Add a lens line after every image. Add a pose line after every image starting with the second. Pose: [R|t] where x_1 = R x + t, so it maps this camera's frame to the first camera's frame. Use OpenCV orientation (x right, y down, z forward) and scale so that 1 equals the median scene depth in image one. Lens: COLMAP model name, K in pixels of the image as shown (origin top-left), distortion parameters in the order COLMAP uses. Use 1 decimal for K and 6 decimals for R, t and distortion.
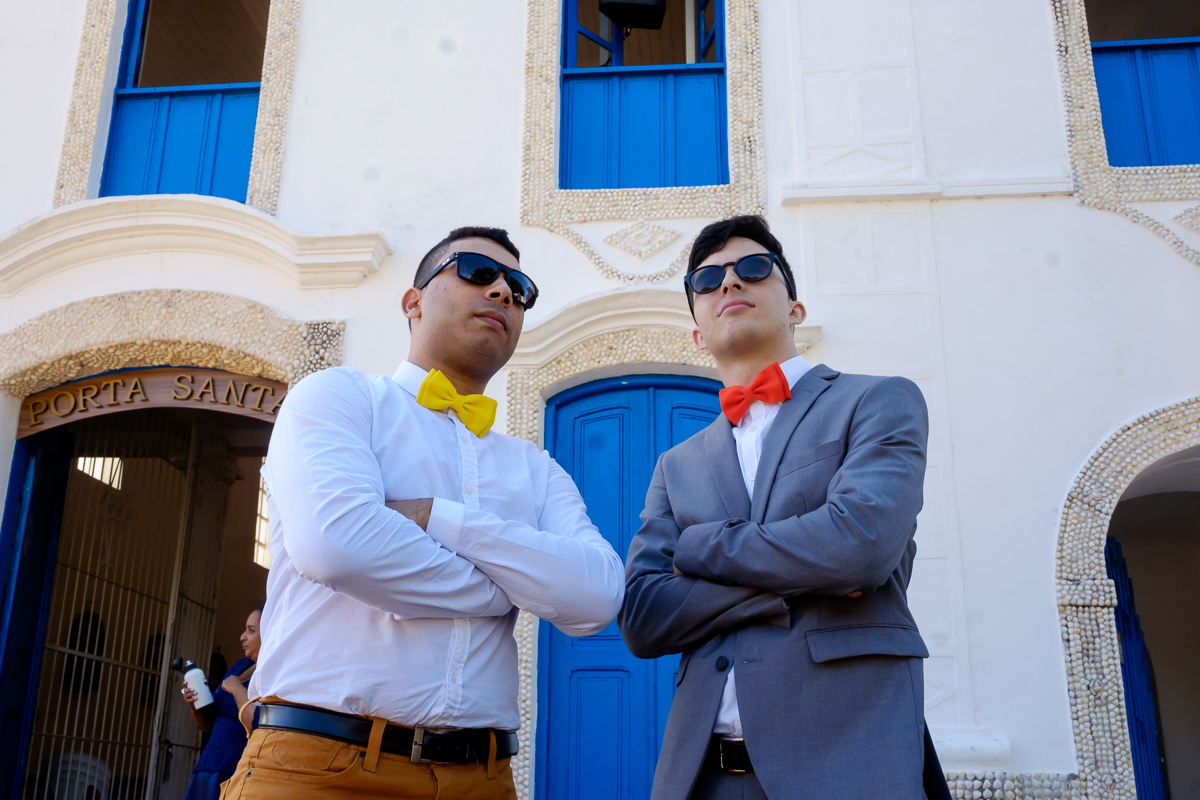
lens RADIAL K [[1210.8, 0, 600.0], [0, 1210.8, 400.0], [0, 0, 1]] dist [-0.015919, 0.018535]
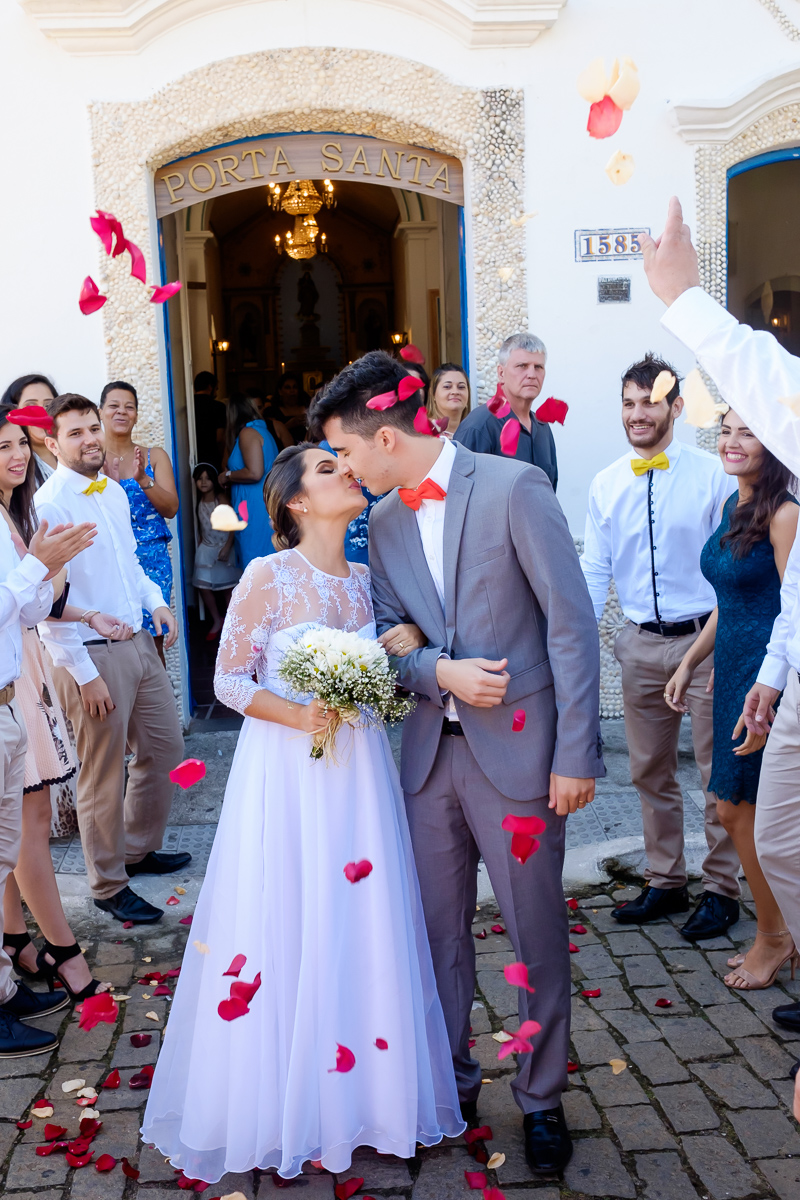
lens RADIAL K [[1210.8, 0, 400.0], [0, 1210.8, 600.0], [0, 0, 1]] dist [-0.015919, 0.018535]
pose [[0.985480, -0.073434, 0.153092, -0.478501], [-0.006120, 0.885690, 0.464237, -0.148333], [-0.169683, -0.458433, 0.872380, 0.000762]]
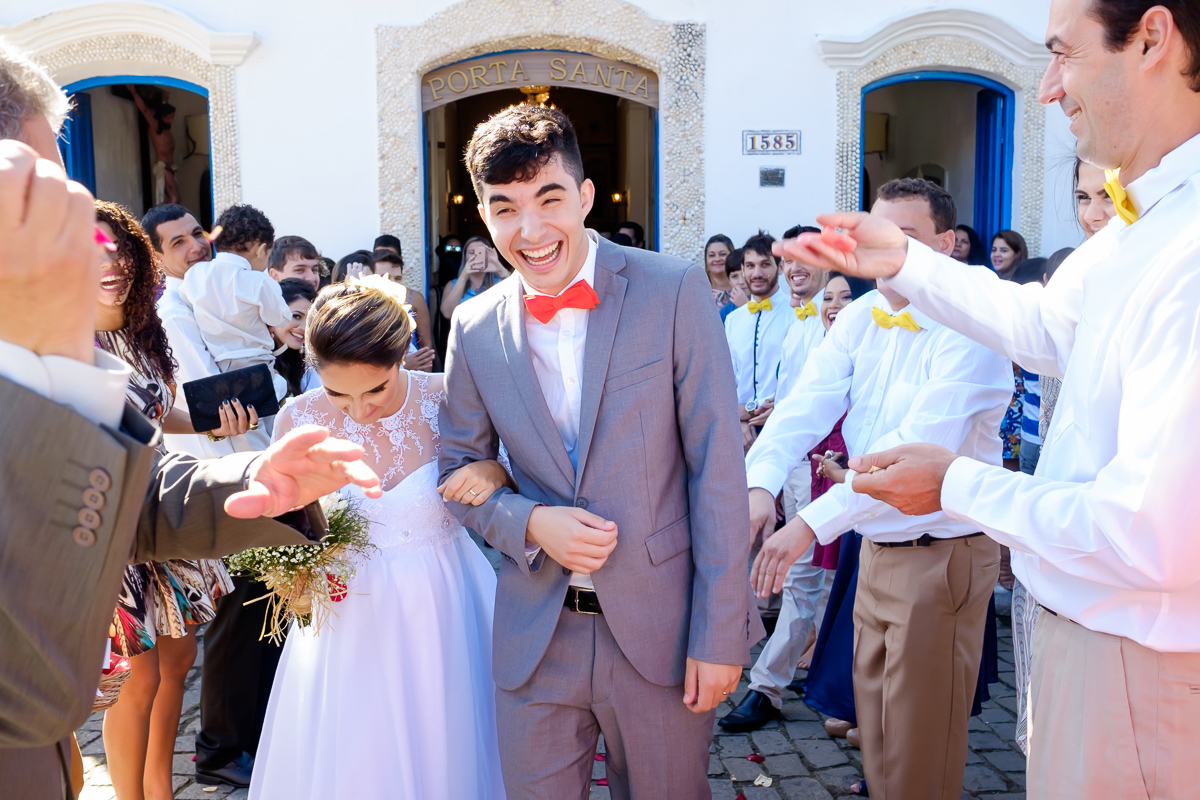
lens RADIAL K [[1210.8, 0, 600.0], [0, 1210.8, 400.0], [0, 0, 1]] dist [-0.015919, 0.018535]
pose [[0.989657, -0.033873, 0.139396, -0.502425], [-0.029241, 0.903687, 0.427193, -0.242064], [-0.140441, -0.426851, 0.893350, -0.265616]]
